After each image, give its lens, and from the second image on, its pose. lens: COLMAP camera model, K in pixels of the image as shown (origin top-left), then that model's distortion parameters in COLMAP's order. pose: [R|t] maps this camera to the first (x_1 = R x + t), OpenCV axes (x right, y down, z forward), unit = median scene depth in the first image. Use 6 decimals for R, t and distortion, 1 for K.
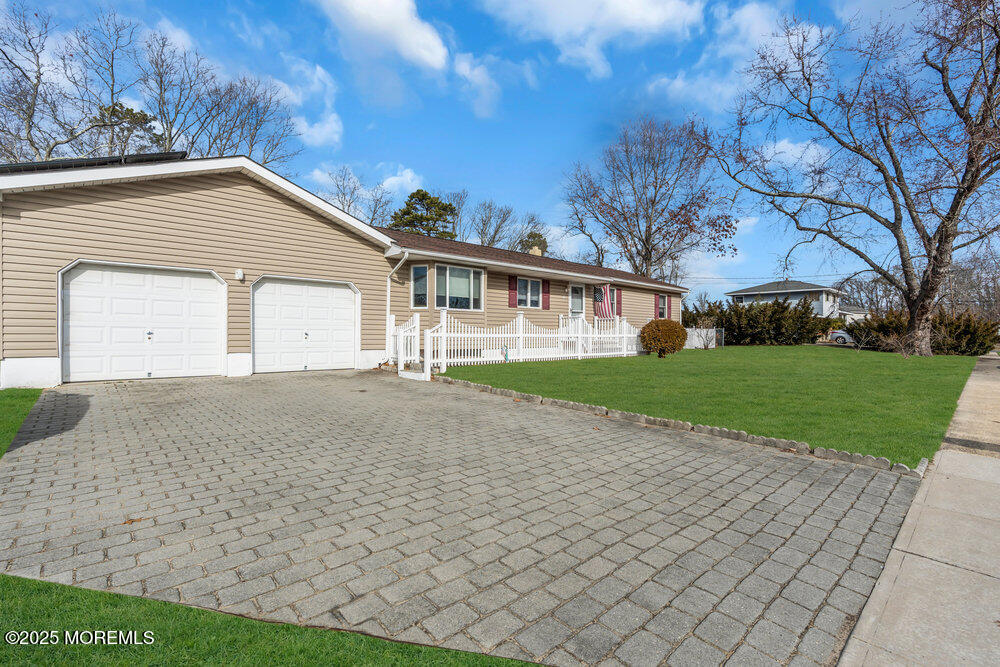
lens RADIAL K [[456.3, 0, 497.4], [0, 456.3, 332.6], [0, 0, 1]] dist [-0.002373, 0.000543]
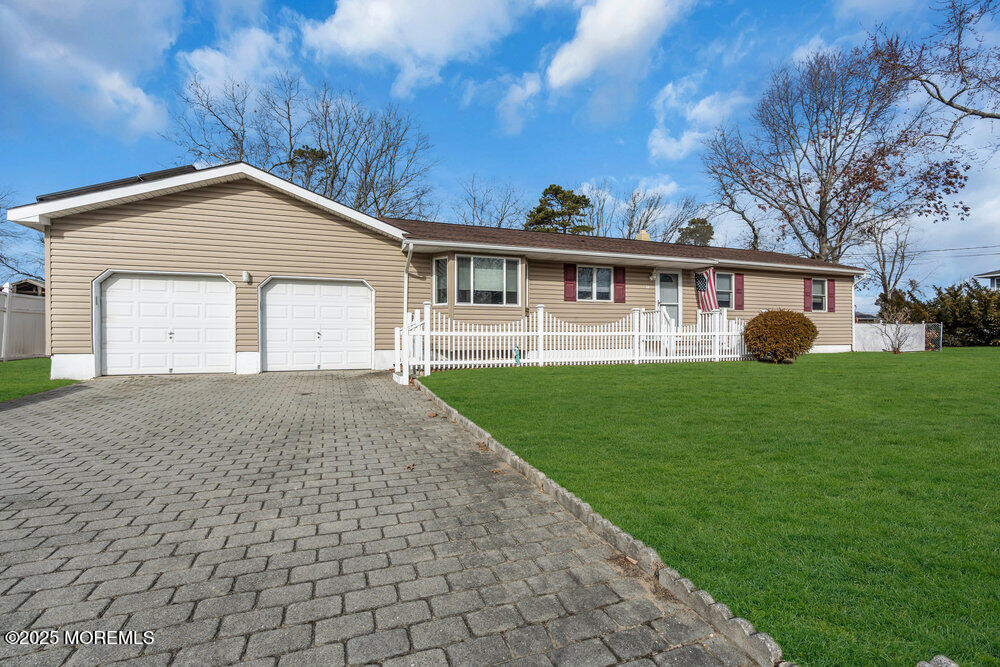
lens RADIAL K [[456.3, 0, 497.4], [0, 456.3, 332.6], [0, 0, 1]] dist [-0.002373, 0.000543]
pose [[0.923610, -0.007044, -0.383270, 0.262206], [0.006387, 0.999975, -0.002987, 0.005631], [0.383281, 0.000311, 0.923632, 0.184348]]
